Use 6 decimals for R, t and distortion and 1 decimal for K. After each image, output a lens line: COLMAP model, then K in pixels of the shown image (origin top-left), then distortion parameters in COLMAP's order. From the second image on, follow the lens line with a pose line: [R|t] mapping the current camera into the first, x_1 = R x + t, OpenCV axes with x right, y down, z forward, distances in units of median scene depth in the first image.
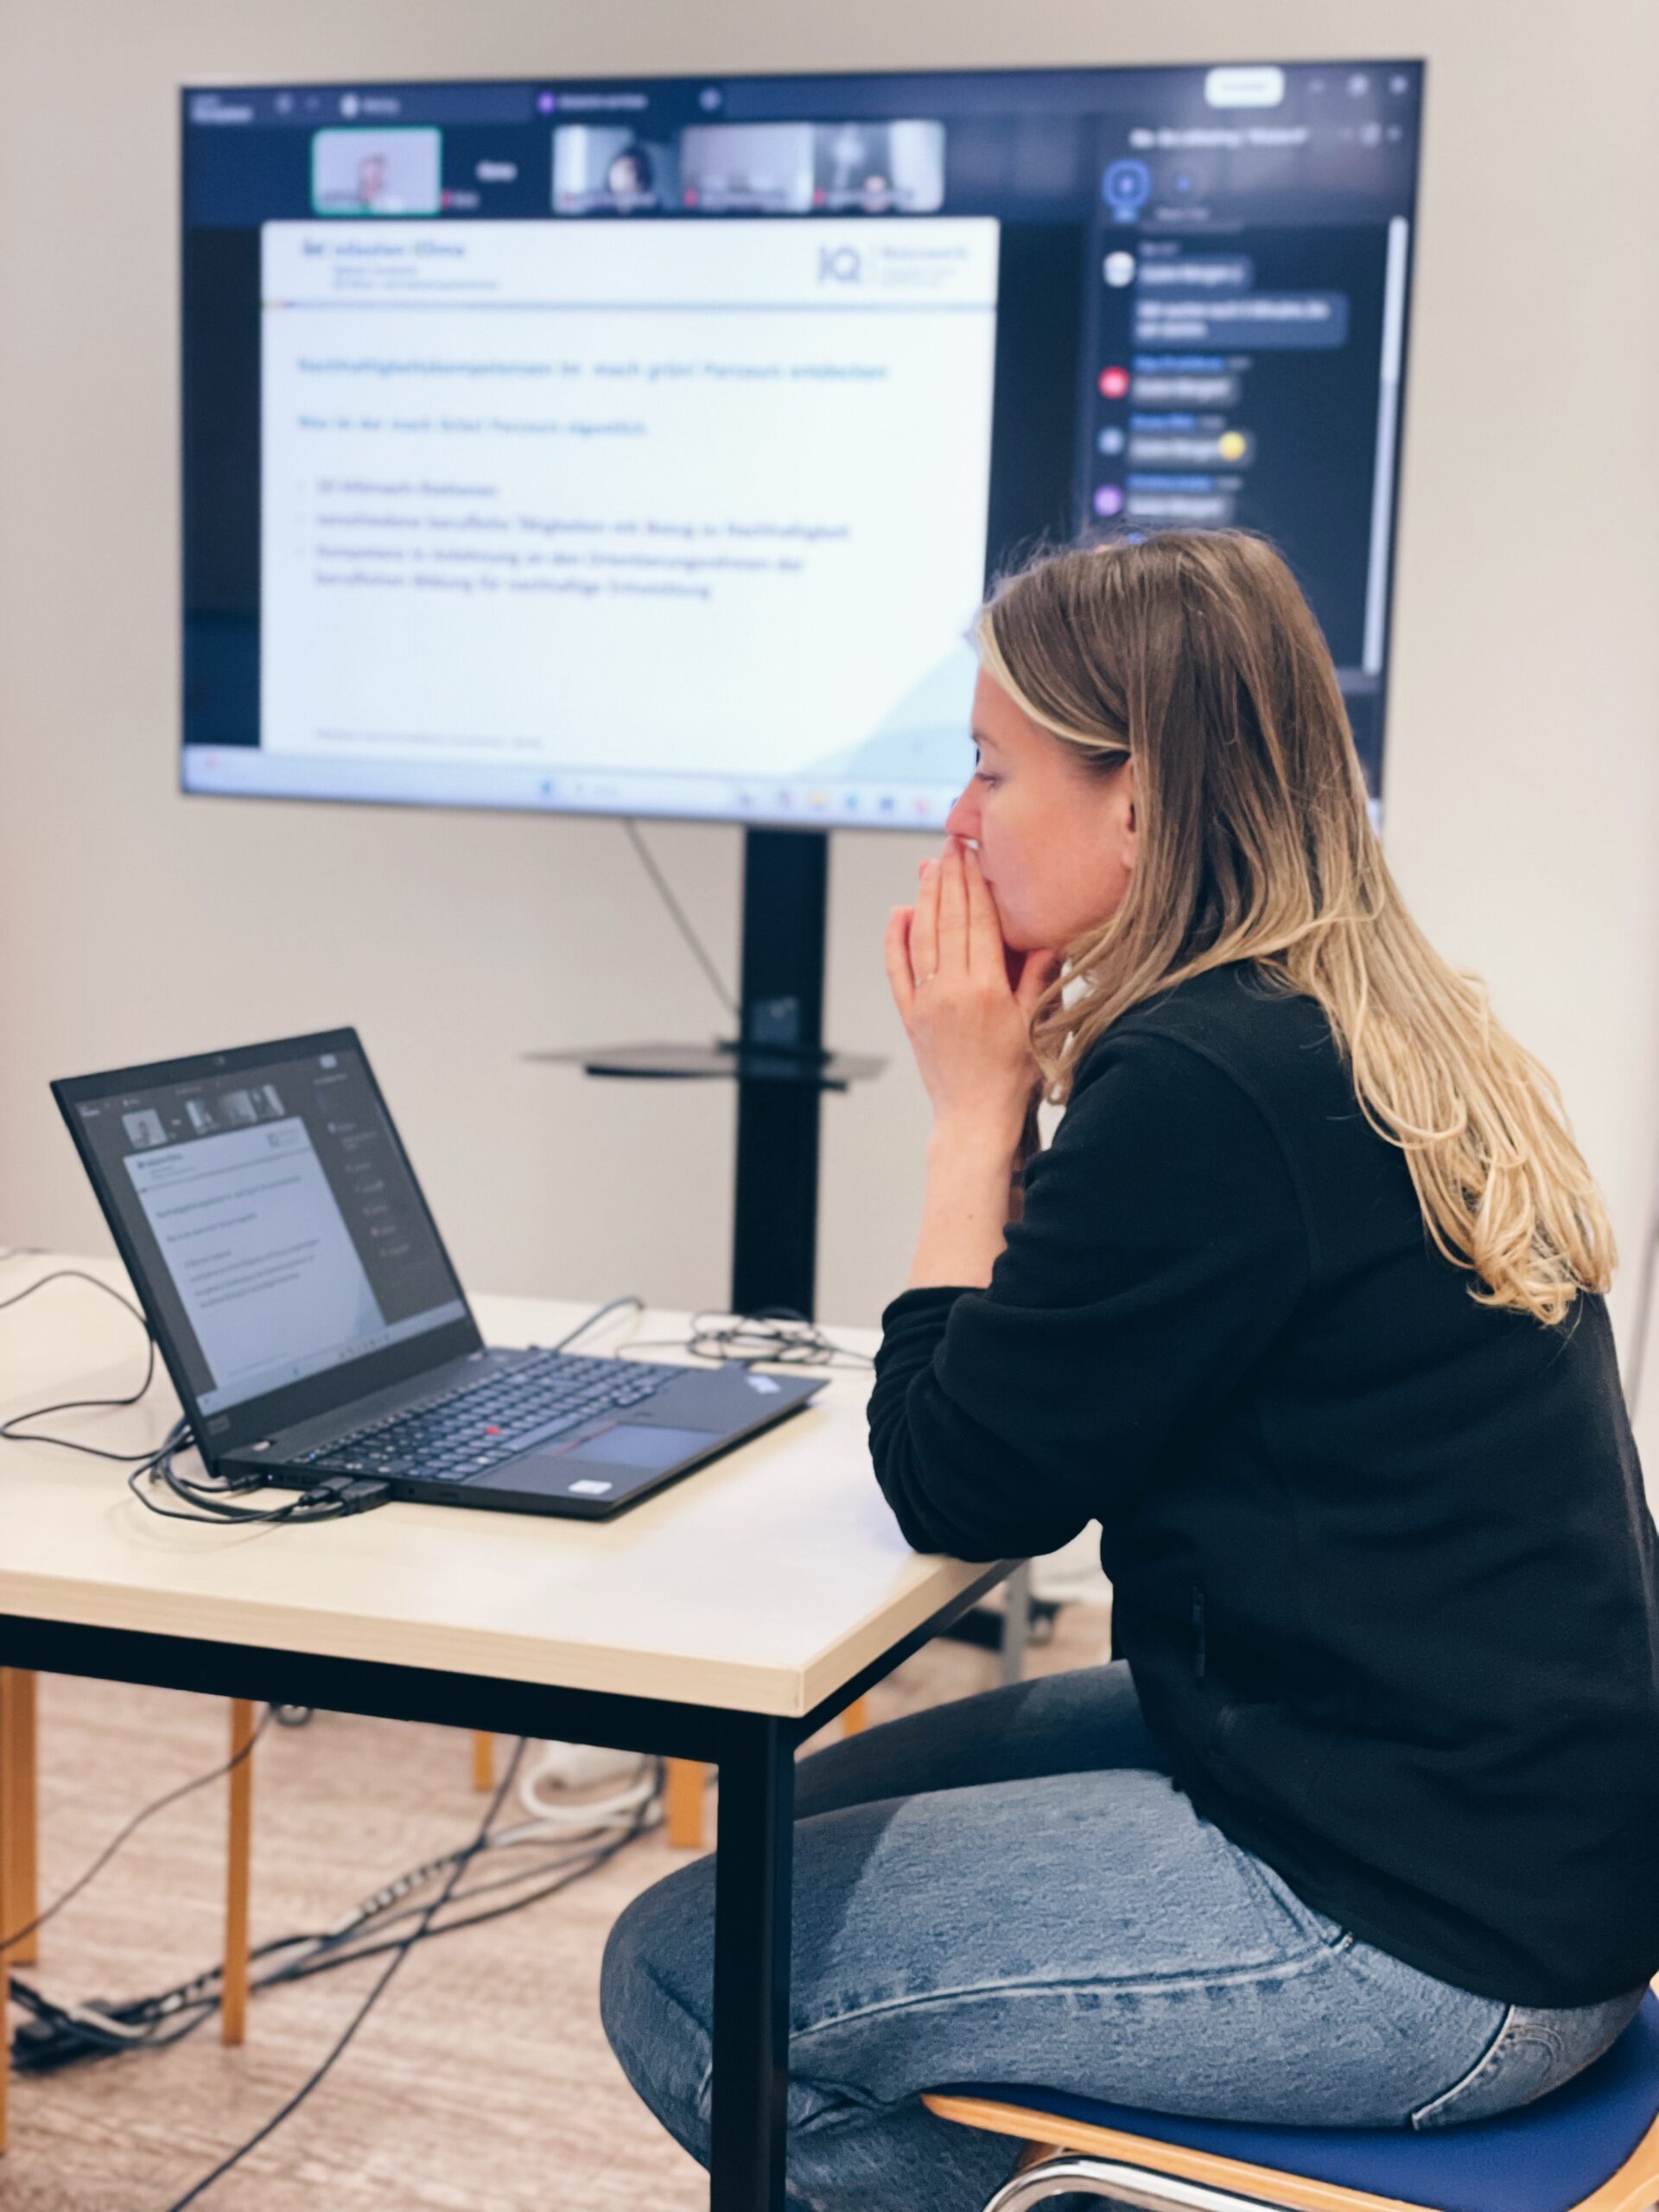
lens RADIAL K [[3309.9, 0, 828.4], [0, 3309.9, 1099.2], [0, 0, 1]] dist [0.077332, 0.000000]
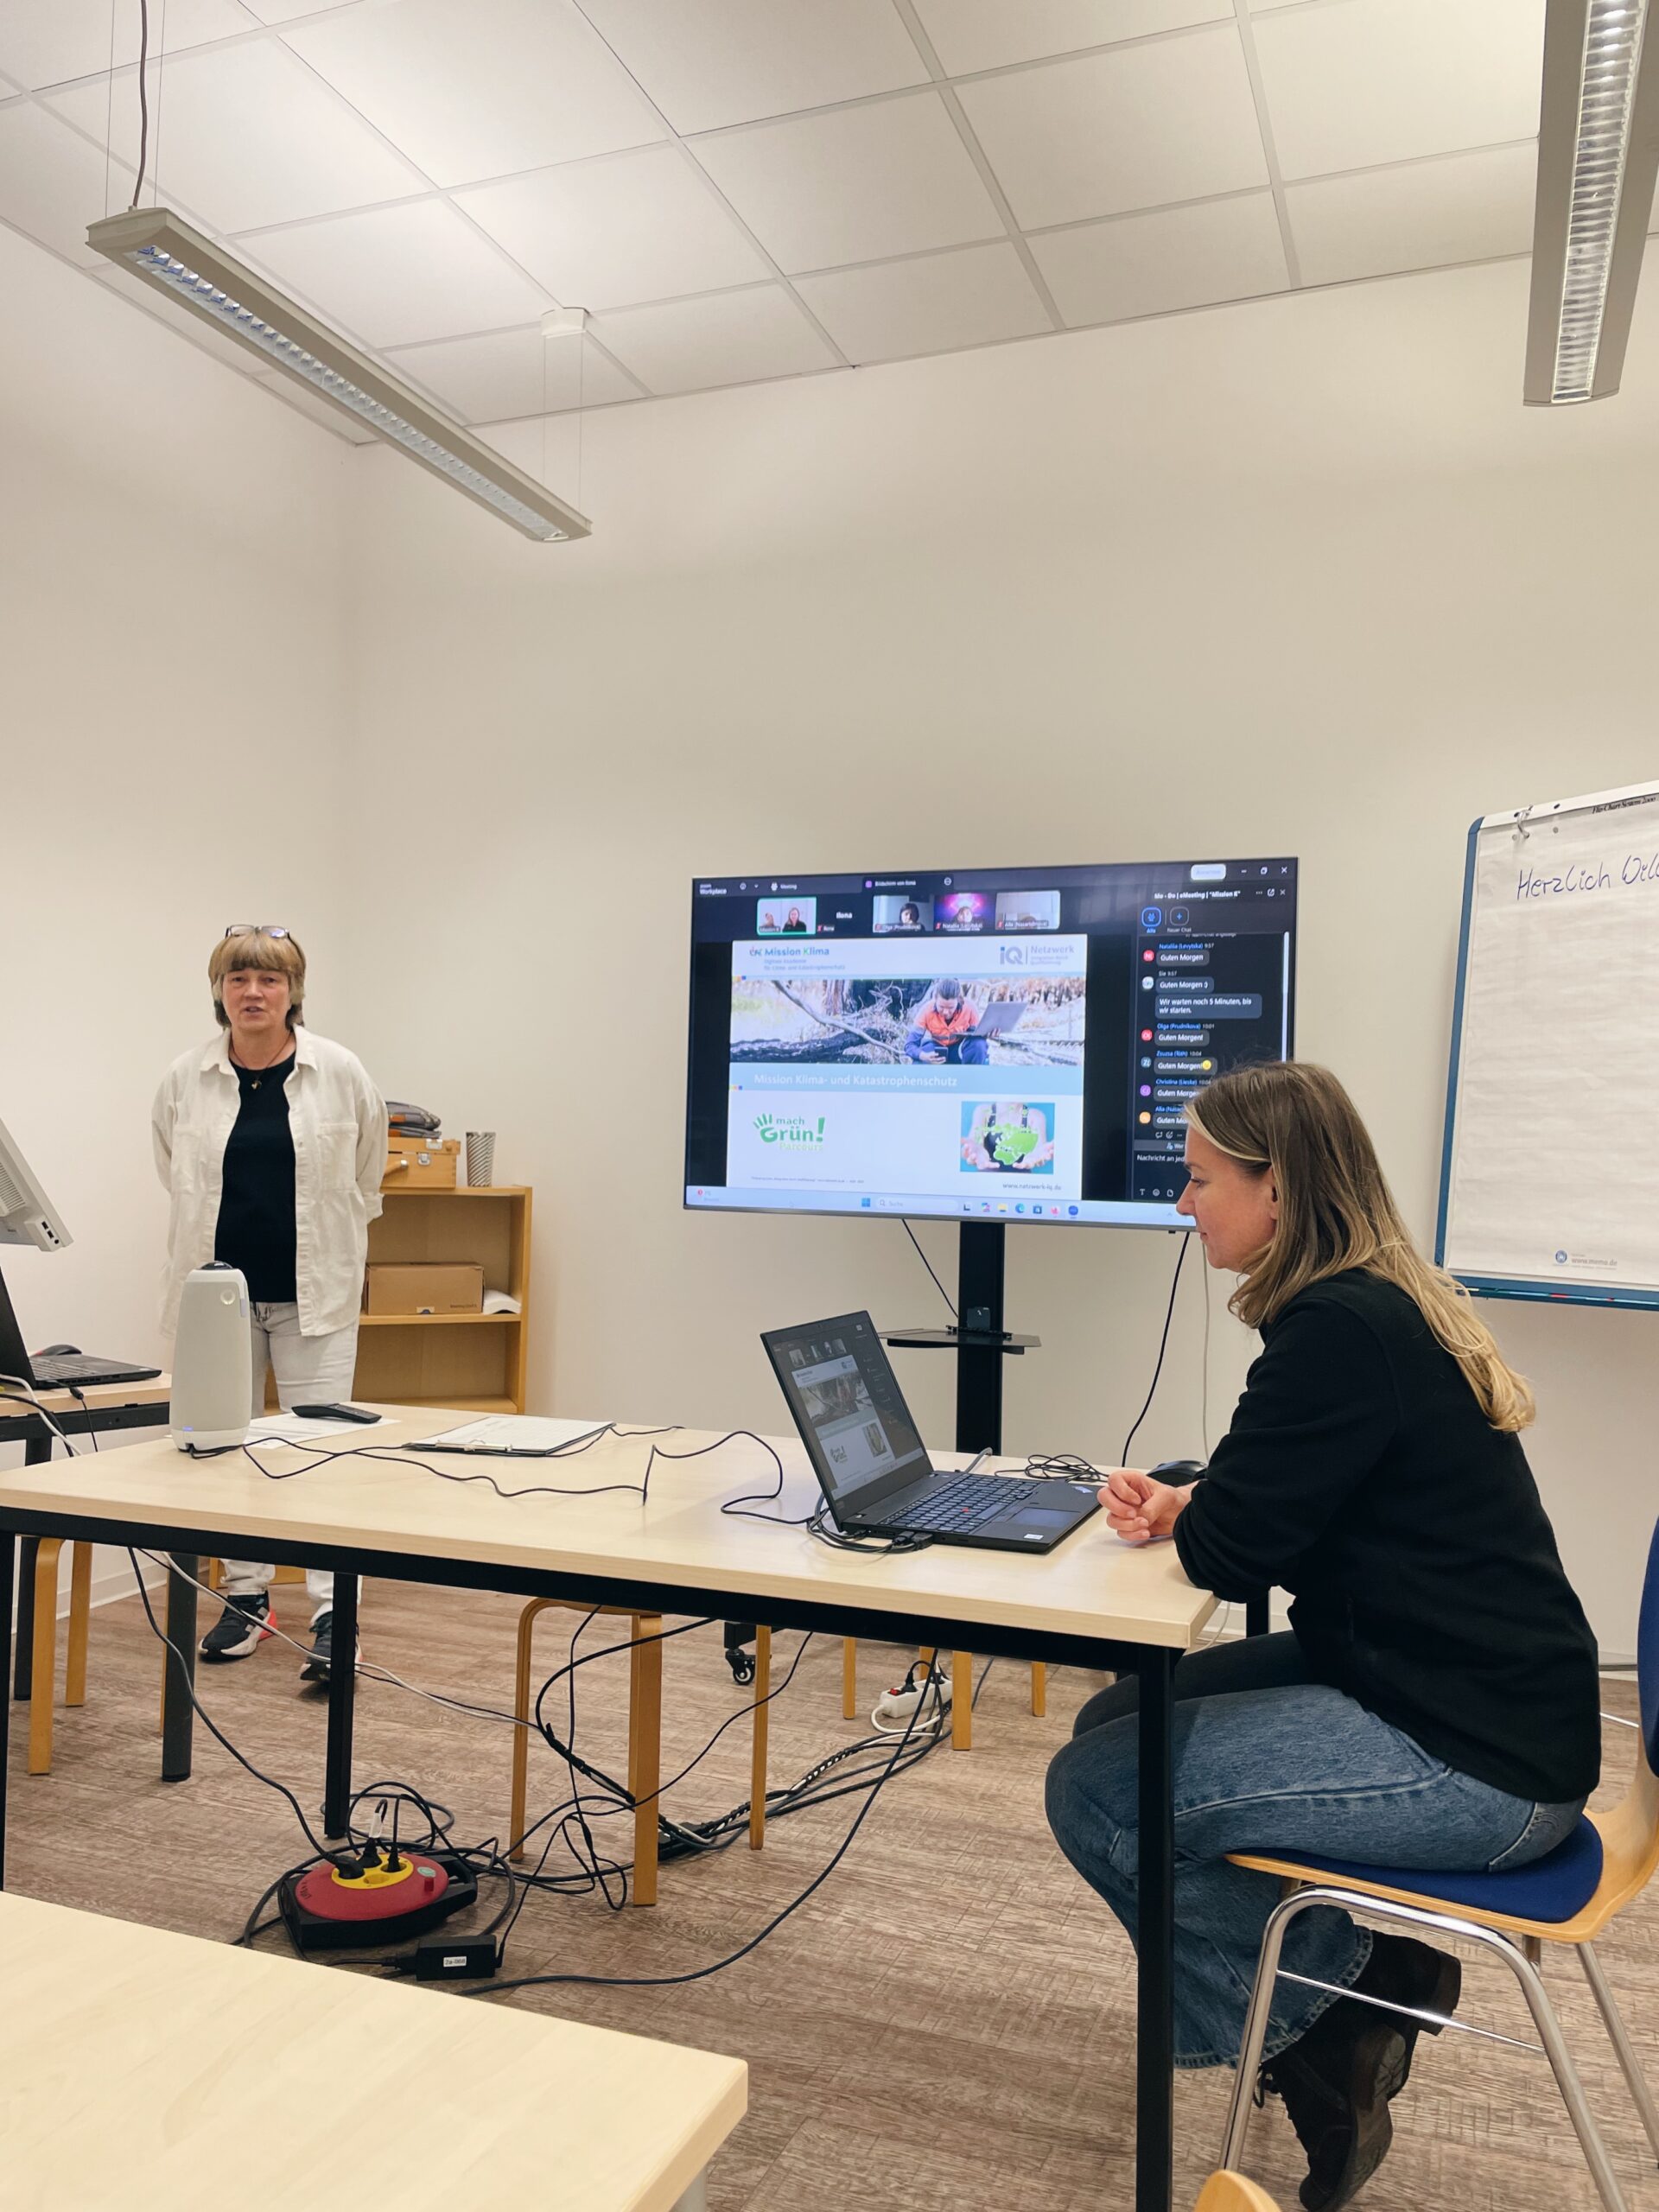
lens RADIAL K [[1669.4, 0, 808.4], [0, 1669.4, 1085.1], [0, 0, 1]] dist [0.072414, -0.097415]
pose [[0.999605, -0.007904, -0.026952, -0.123997], [0.003184, 0.985288, -0.170870, 0.014066], [0.027906, 0.170717, 0.984925, -0.043671]]
